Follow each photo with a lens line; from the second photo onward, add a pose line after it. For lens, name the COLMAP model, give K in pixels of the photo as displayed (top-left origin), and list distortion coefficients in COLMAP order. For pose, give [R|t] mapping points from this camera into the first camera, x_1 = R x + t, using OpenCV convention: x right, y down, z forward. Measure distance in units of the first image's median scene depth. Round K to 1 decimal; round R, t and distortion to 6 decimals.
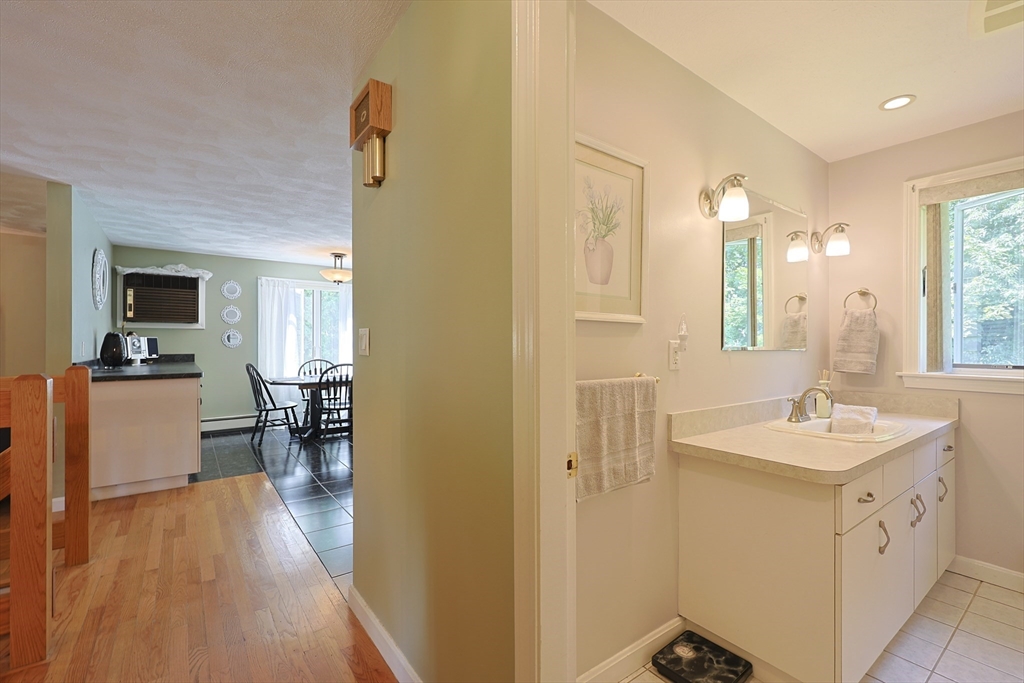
lens RADIAL K [[439.7, 0, 513.8], [0, 439.7, 346.0], [0, 0, 1]] dist [0.001864, -0.000410]
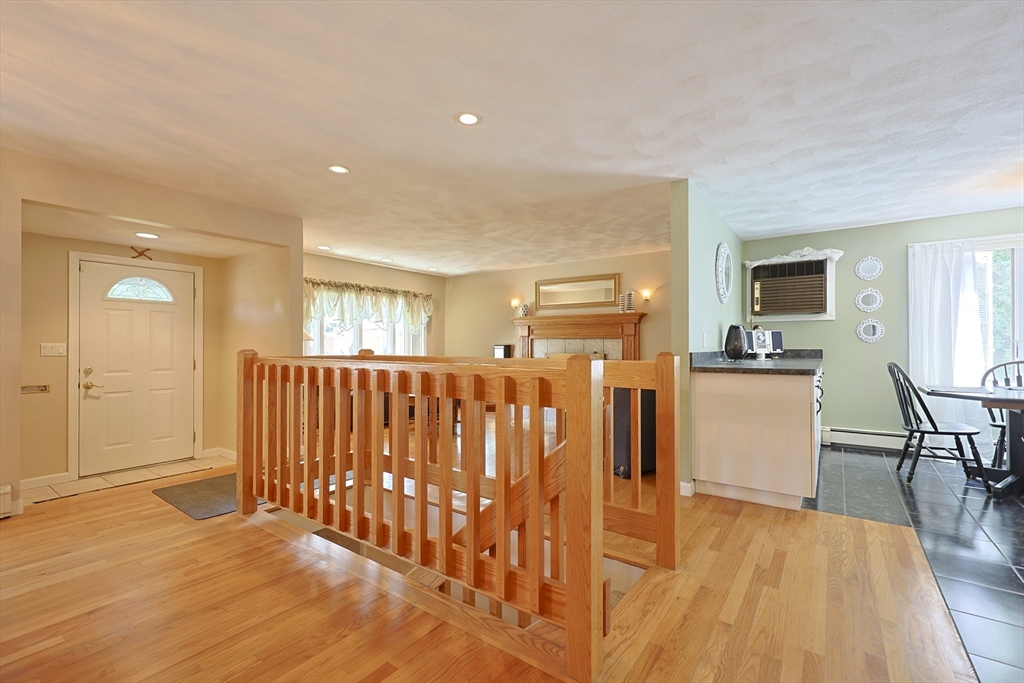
lens RADIAL K [[439.7, 0, 514.4], [0, 439.7, 341.2], [0, 0, 1]] dist [0.001864, -0.000410]
pose [[0.292748, -0.009956, -0.956138, -0.091508], [-0.004728, 0.999918, -0.011859, 0.016375], [0.956178, 0.007993, 0.292677, 0.195035]]
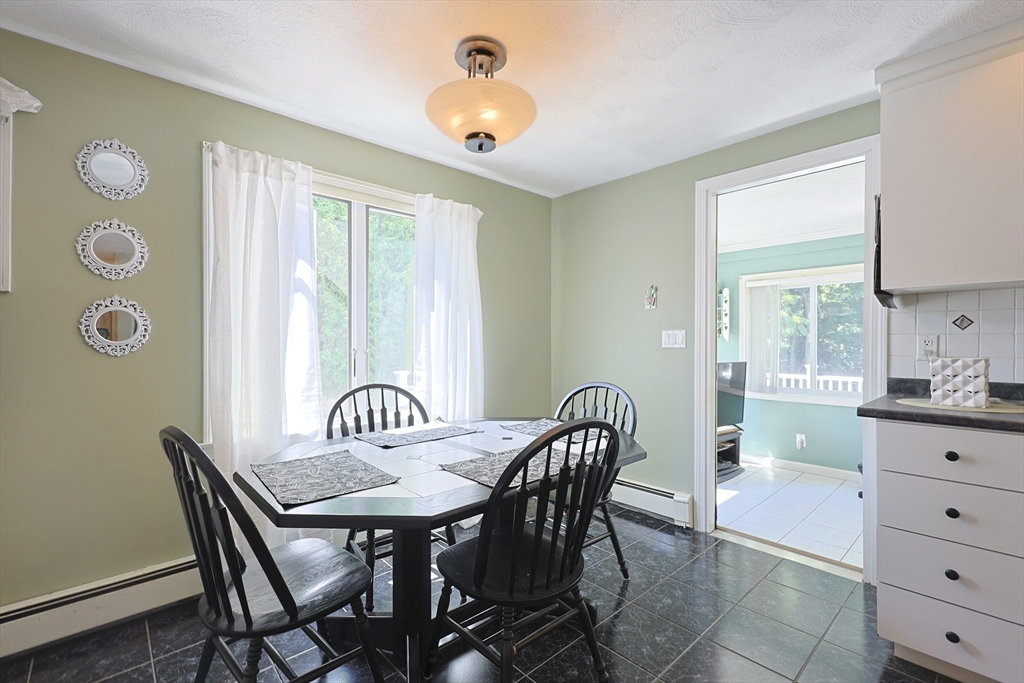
lens RADIAL K [[457.6, 0, 508.3], [0, 457.6, 342.1], [0, 0, 1]] dist [-0.001783, 0.000331]
pose [[0.996163, -0.003824, 0.087428, -0.450063], [0.004301, 0.999977, -0.005267, -0.003312], [-0.087406, 0.005622, 0.996157, 0.749341]]
